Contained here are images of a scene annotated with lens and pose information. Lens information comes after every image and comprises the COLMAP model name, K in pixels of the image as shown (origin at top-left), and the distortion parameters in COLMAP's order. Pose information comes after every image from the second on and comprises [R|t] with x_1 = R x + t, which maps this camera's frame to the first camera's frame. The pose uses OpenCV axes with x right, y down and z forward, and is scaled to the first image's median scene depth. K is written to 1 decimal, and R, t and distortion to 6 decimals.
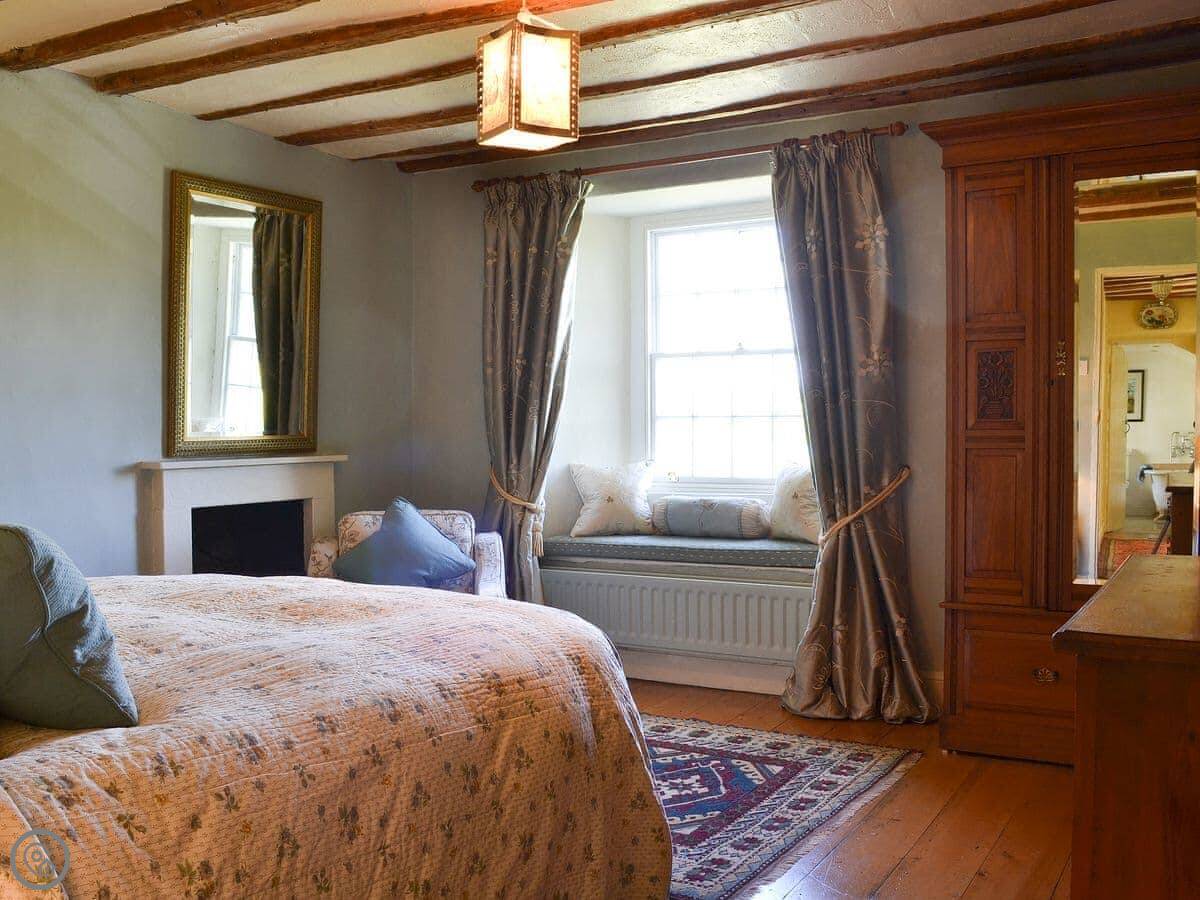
lens RADIAL K [[1191.0, 0, 600.3], [0, 1191.0, 449.1], [0, 0, 1]] dist [-0.083434, 0.000000]
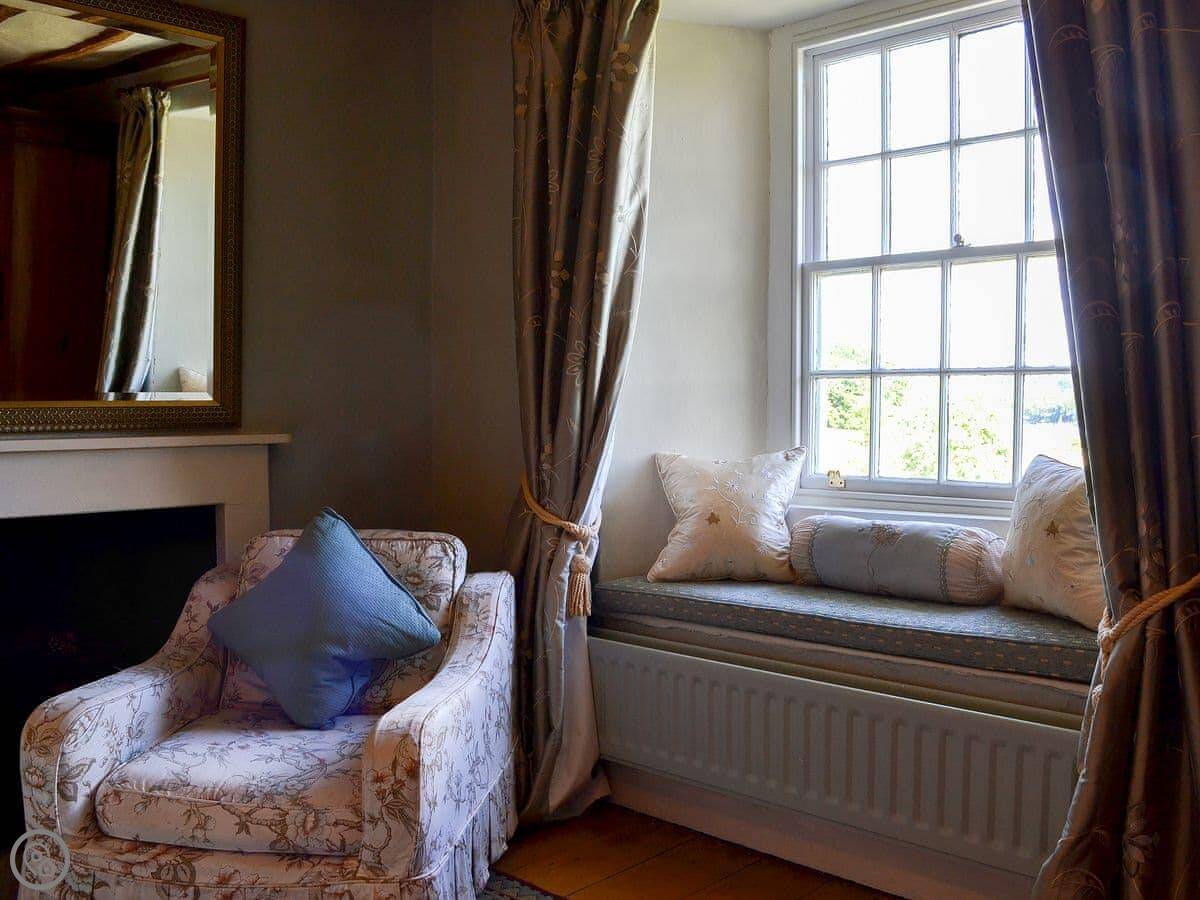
lens RADIAL K [[1191.0, 0, 617.7], [0, 1191.0, 467.5], [0, 0, 1]] dist [-0.083434, 0.000000]
pose [[0.977615, 0.019148, -0.209526, 0.083549], [-0.012549, 0.999384, 0.032780, 0.000248], [0.210025, -0.029417, 0.977253, 0.452540]]
